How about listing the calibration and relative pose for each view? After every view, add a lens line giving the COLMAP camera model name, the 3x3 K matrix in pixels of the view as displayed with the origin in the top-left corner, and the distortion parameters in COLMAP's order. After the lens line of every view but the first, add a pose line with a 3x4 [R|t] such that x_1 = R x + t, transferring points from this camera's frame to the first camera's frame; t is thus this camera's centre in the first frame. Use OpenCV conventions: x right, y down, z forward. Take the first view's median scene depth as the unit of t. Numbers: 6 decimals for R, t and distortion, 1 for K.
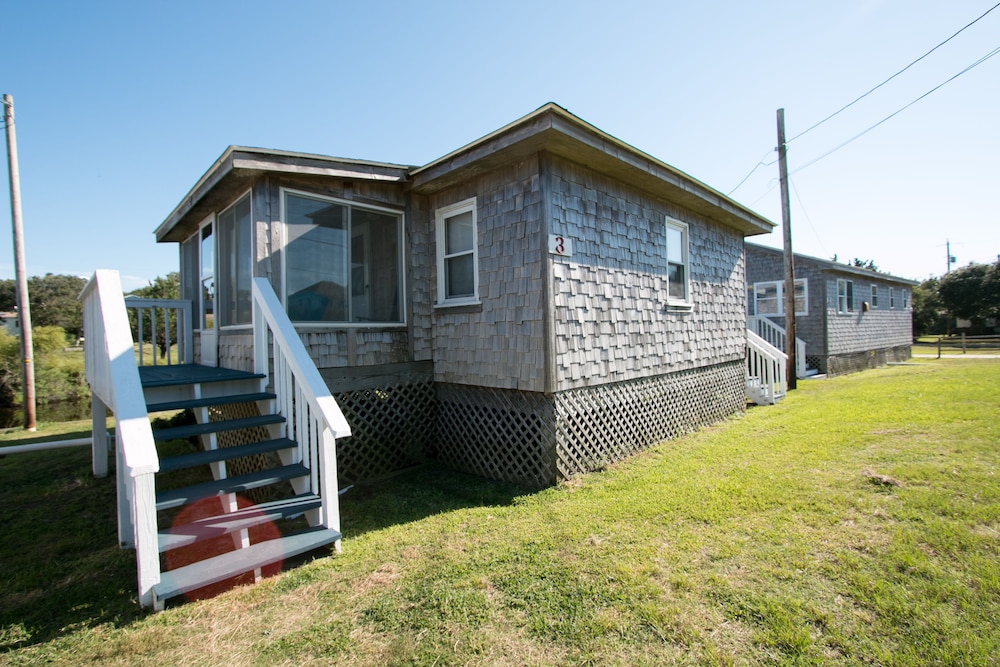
lens RADIAL K [[443.8, 0, 498.7], [0, 443.8, 321.5], [0, 0, 1]] dist [-0.021063, 0.000394]
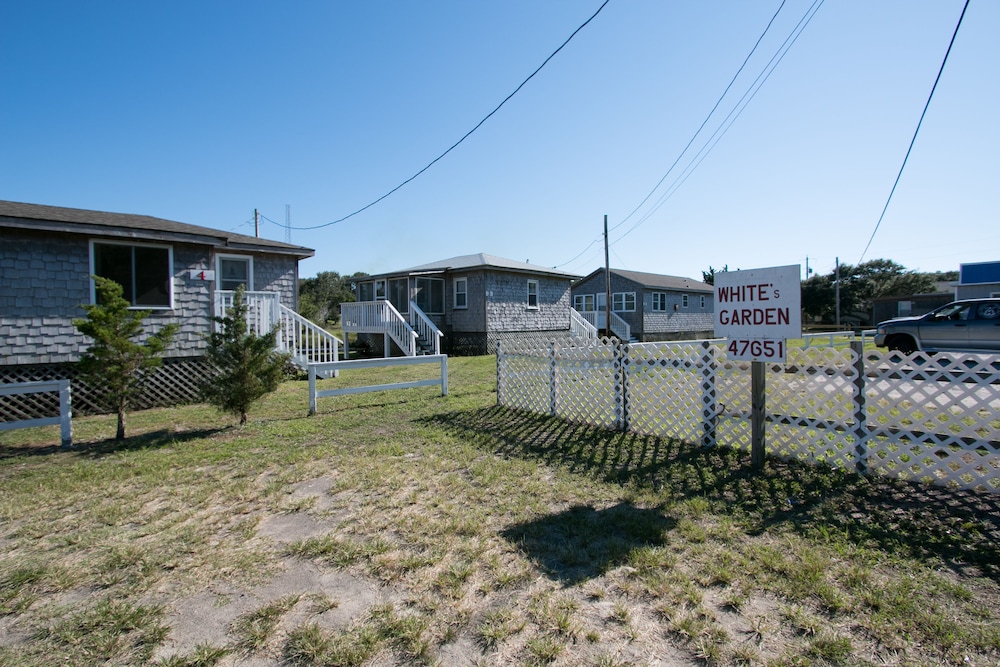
lens RADIAL K [[443.8, 0, 498.7], [0, 443.8, 321.5], [0, 0, 1]] dist [-0.021063, 0.000394]
pose [[0.997659, 0.015262, 0.066662, -0.009869], [-0.016904, 0.999566, 0.024141, -0.008211], [-0.066265, -0.025211, 0.997484, -0.869005]]
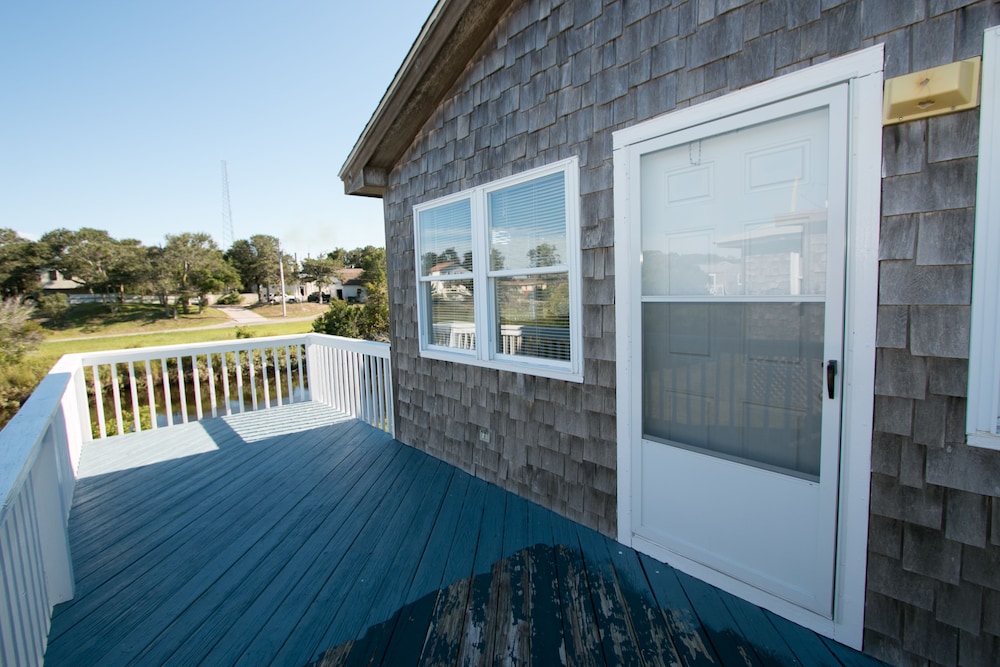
lens RADIAL K [[443.8, 0, 498.7], [0, 443.8, 321.5], [0, 0, 1]] dist [-0.021063, 0.000394]
pose [[0.997712, -0.016973, 0.065445, 0.525982], [0.010759, 0.995499, 0.094163, -0.047887], [-0.066749, -0.093244, 0.993403, 1.030436]]
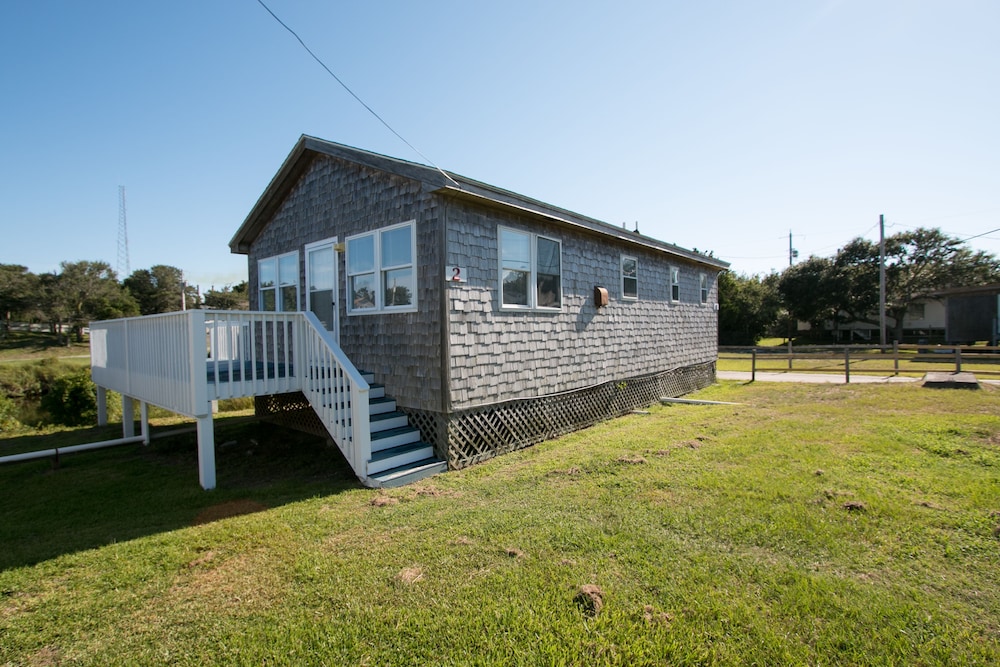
lens RADIAL K [[461.8, 0, 477.0], [0, 461.8, 335.1], [0, 0, 1]] dist [-0.021841, 0.000782]
pose [[0.982497, 0.001896, 0.186267, 0.683603], [-0.008324, 0.999396, 0.033733, -0.007535], [-0.186090, -0.034693, 0.981920, 0.576369]]
